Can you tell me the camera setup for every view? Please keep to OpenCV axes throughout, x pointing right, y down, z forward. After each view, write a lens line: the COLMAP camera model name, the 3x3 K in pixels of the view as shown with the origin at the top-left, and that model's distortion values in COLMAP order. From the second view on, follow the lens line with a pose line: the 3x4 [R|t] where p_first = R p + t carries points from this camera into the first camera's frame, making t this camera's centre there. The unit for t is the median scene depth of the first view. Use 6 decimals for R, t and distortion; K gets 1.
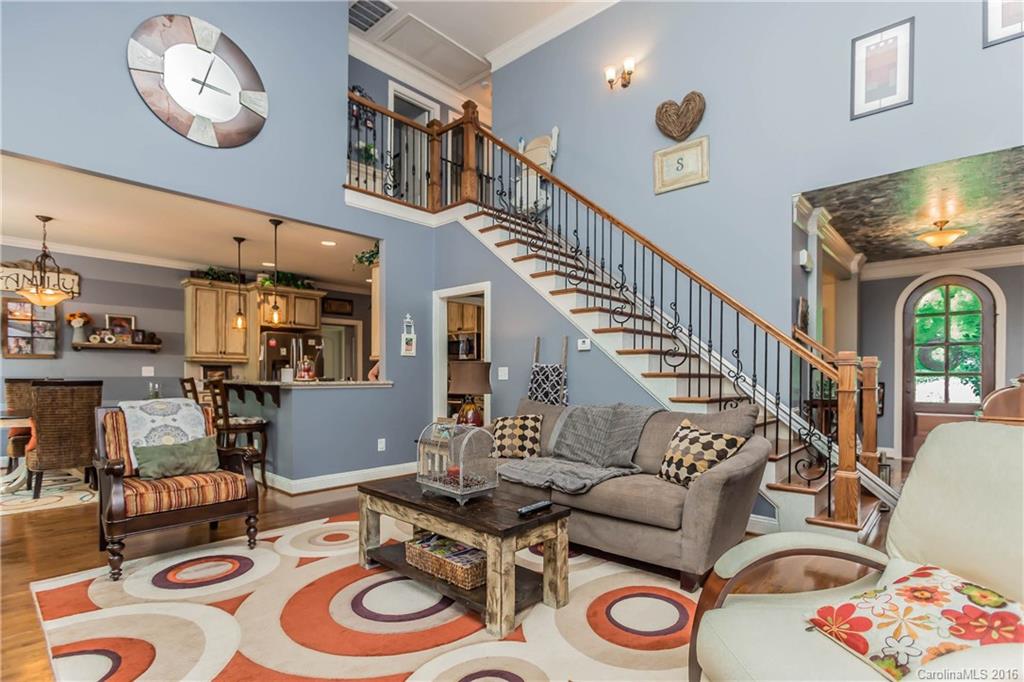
lens RADIAL K [[505.5, 0, 516.8], [0, 505.5, 375.0], [0, 0, 1]] dist [0.000088, 0.000779]
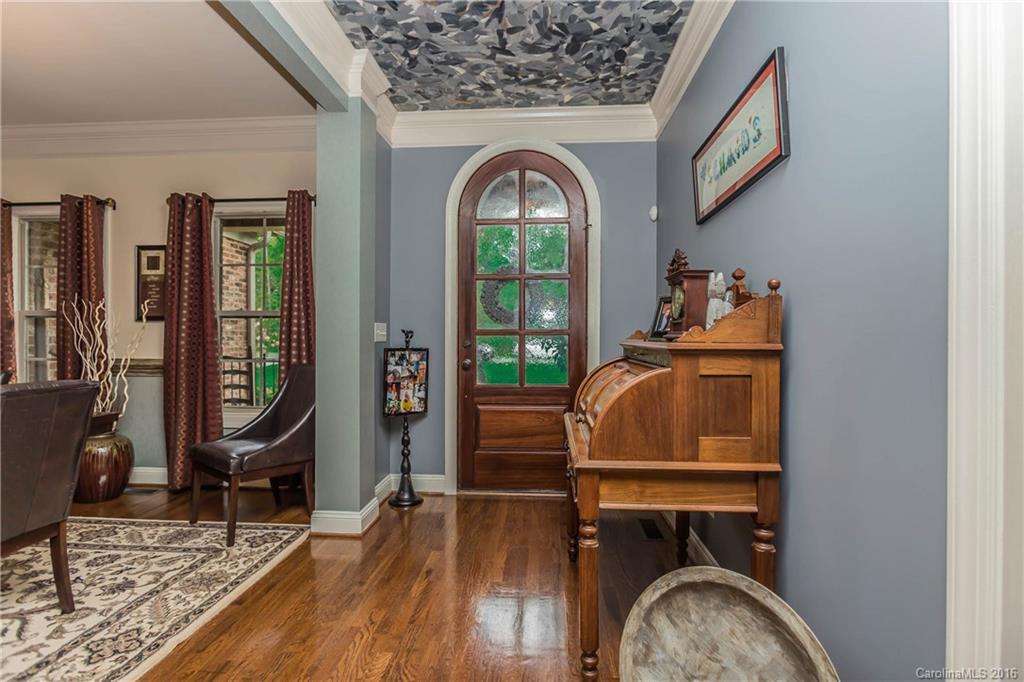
lens RADIAL K [[490.1, 0, 508.9], [0, 490.1, 337.2], [0, 0, 1]] dist [-0.017700, 0.009861]
pose [[0.800442, -0.003273, 0.599401, 0.508602], [0.000866, 0.999990, 0.004304, 0.001733], [-0.599409, -0.002926, 0.800437, 0.570058]]
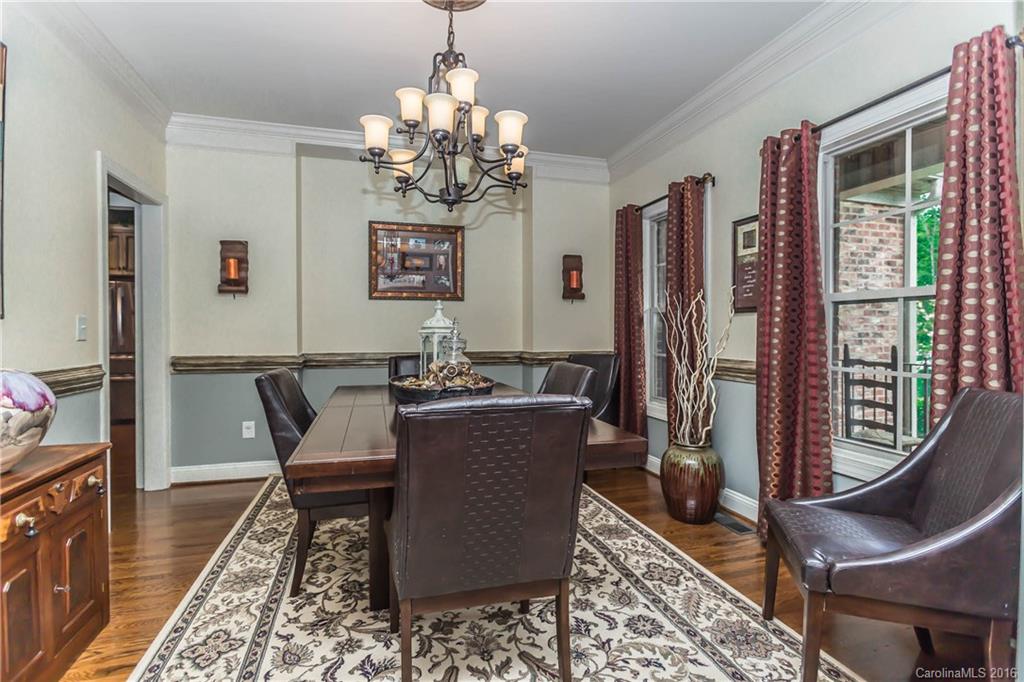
lens RADIAL K [[490.1, 0, 508.9], [0, 490.1, 337.2], [0, 0, 1]] dist [-0.017700, 0.009861]
pose [[0.850043, 0.000496, -0.526713, 0.562854], [0.005347, 0.999940, 0.009572, 0.001842], [0.526686, -0.010953, 0.849989, 0.762368]]
